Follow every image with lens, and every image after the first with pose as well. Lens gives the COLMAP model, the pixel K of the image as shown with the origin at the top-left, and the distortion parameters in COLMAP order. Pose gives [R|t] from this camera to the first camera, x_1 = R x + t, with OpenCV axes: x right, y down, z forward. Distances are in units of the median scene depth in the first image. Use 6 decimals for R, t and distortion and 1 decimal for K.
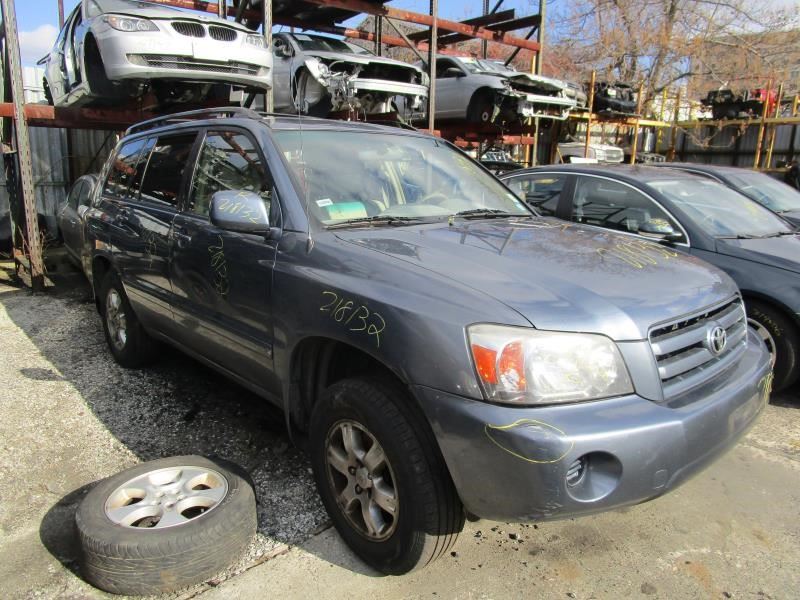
lens RADIAL K [[574.4, 0, 398.5], [0, 574.4, 298.8], [0, 0, 1]] dist [-0.023103, -0.006849]
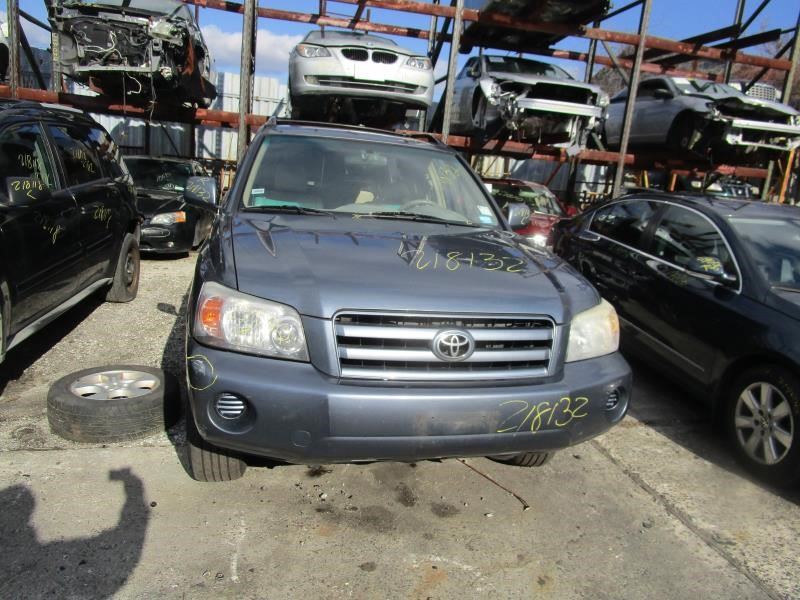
lens RADIAL K [[574.4, 0, 398.7], [0, 574.4, 301.2], [0, 0, 1]] dist [-0.023103, -0.006849]
pose [[0.877579, 0.165663, -0.449901, 0.219820], [-0.179018, 0.983759, 0.013047, -0.000578], [0.444756, 0.069091, 0.892983, 0.009500]]
